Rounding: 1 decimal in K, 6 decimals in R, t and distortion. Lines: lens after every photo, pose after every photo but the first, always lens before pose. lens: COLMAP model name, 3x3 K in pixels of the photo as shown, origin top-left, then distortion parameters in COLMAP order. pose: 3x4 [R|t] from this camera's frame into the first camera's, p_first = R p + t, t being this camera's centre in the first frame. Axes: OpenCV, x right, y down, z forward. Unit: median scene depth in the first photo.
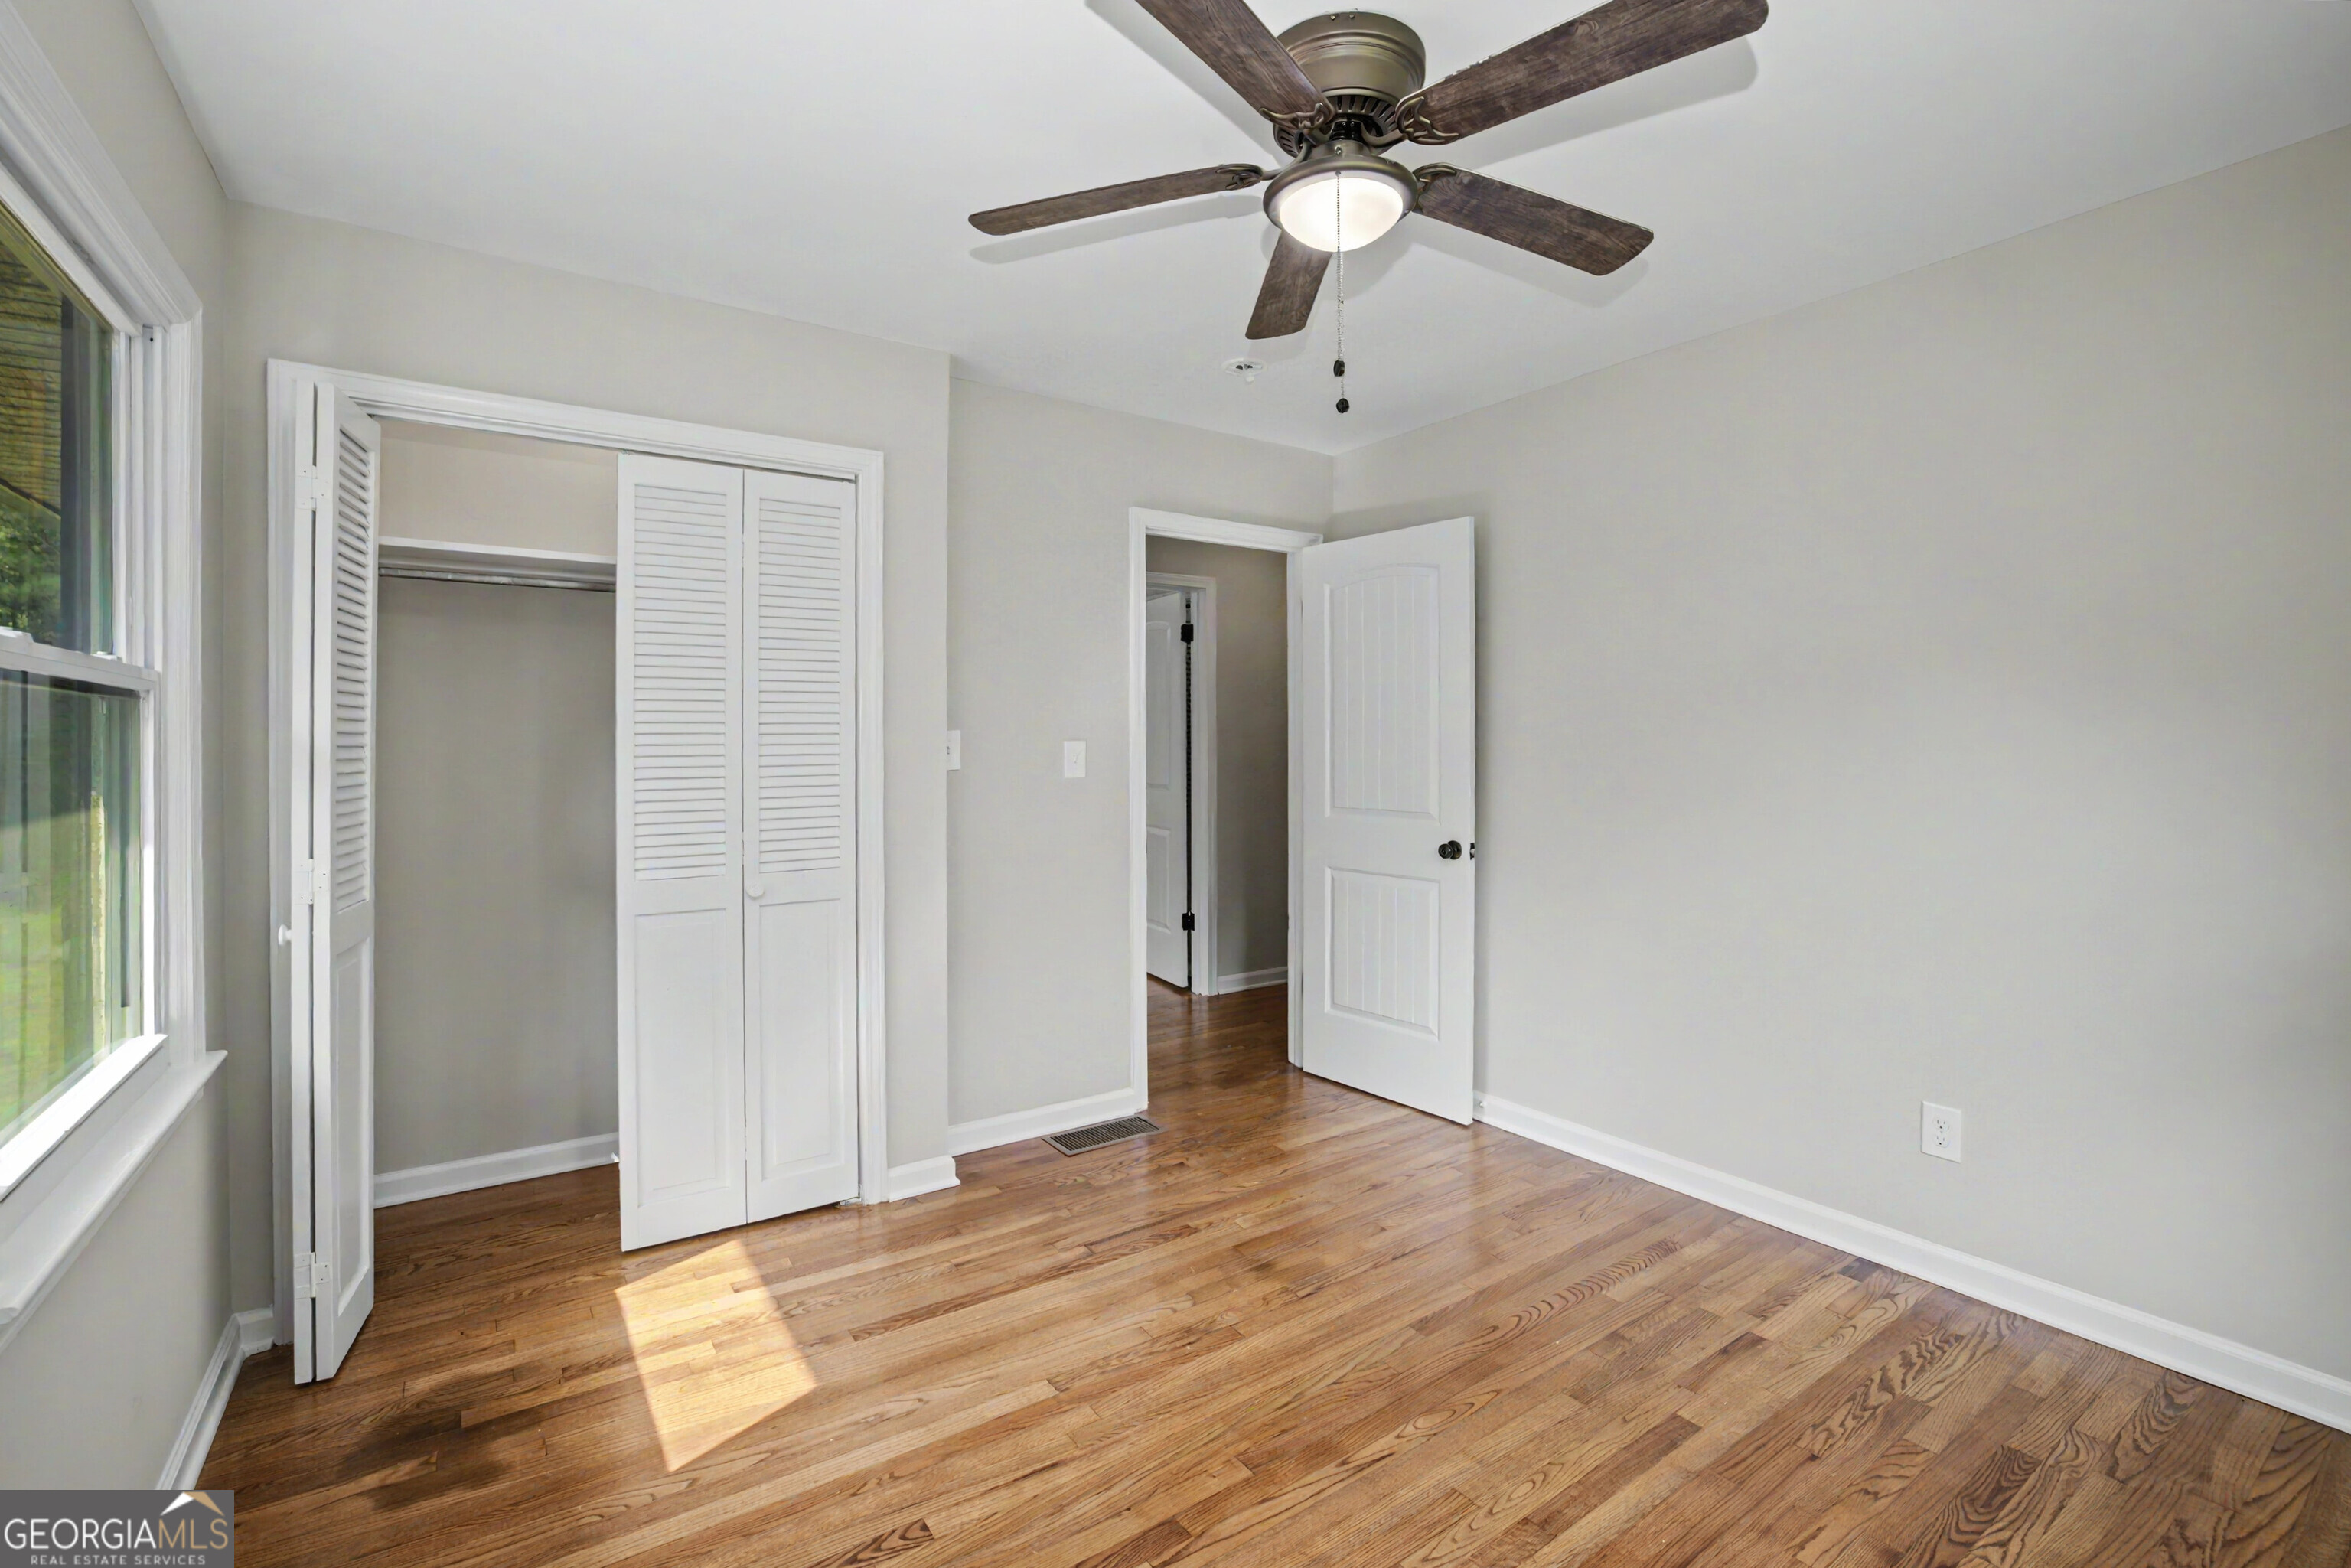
lens RADIAL K [[1074.5, 0, 1154.5], [0, 1074.5, 772.8], [0, 0, 1]] dist [-0.047428, 0.022579]
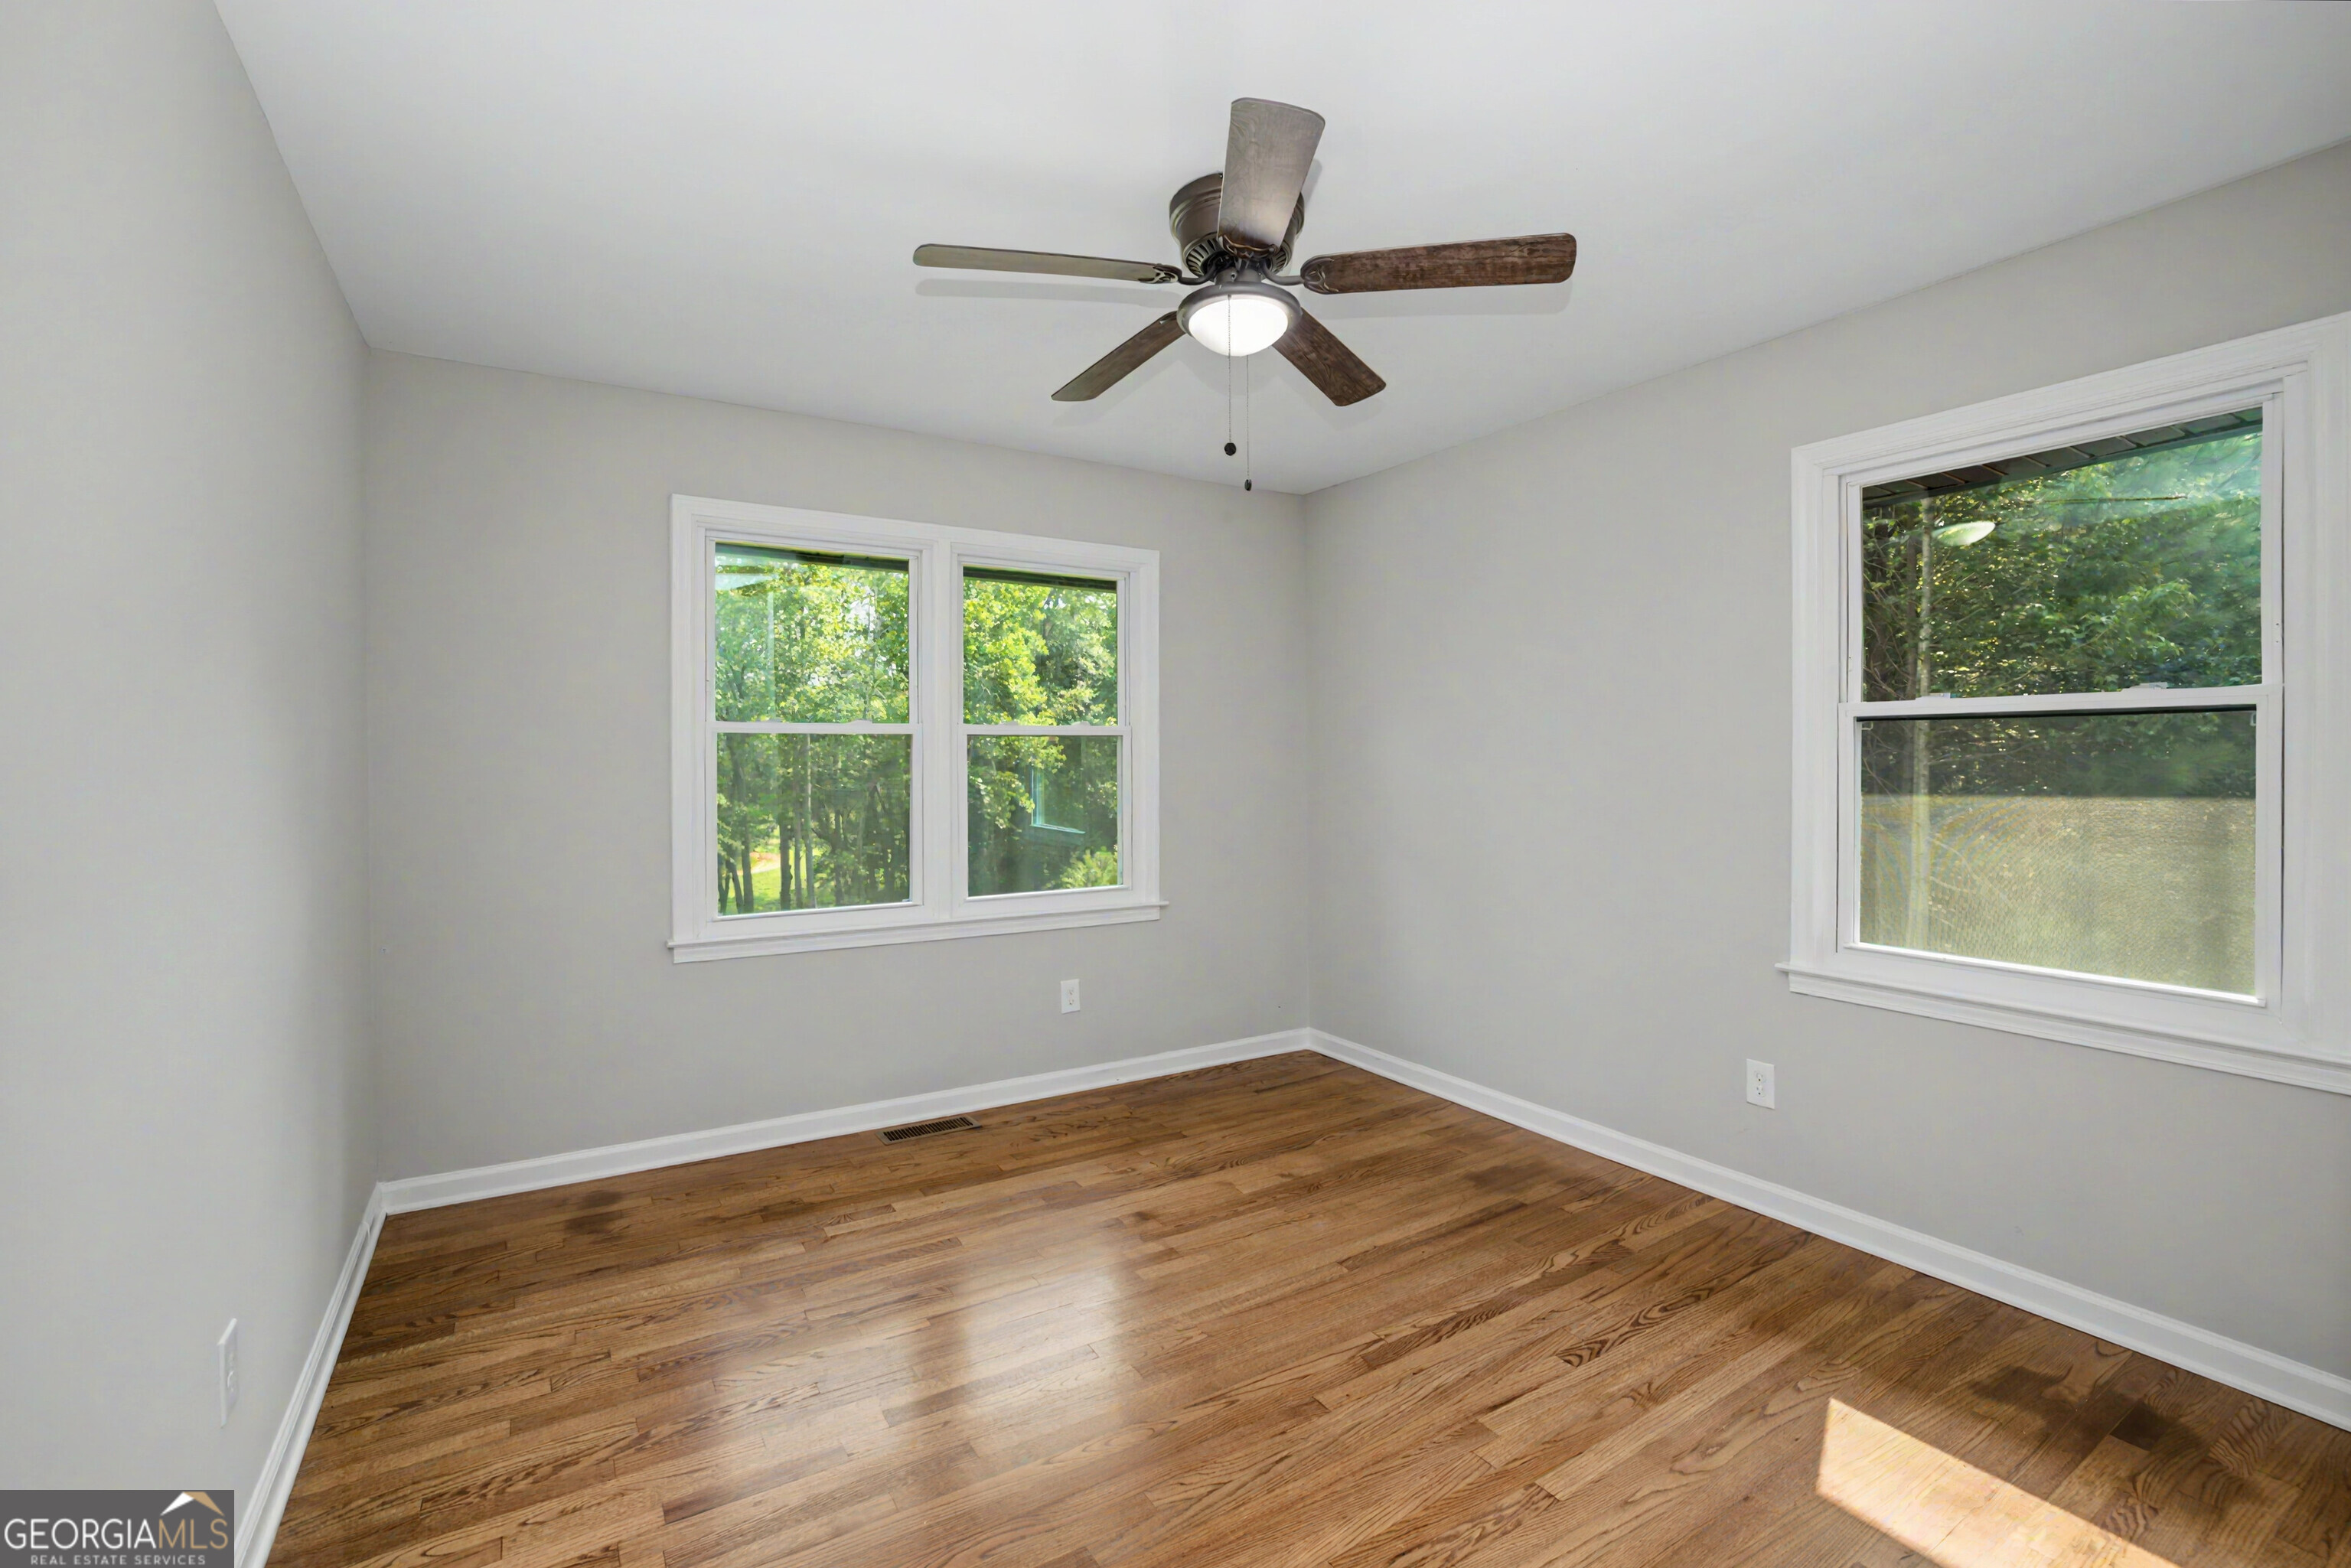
lens RADIAL K [[1055.8, 0, 1175.5], [0, 1055.8, 760.8], [0, 0, 1]] dist [-0.057523, 0.031977]
pose [[-0.999590, 0.007485, 0.027642, 0.195203], [0.007957, 0.999824, 0.017001, -0.038522], [-0.027510, 0.017214, -0.999473, 1.997294]]
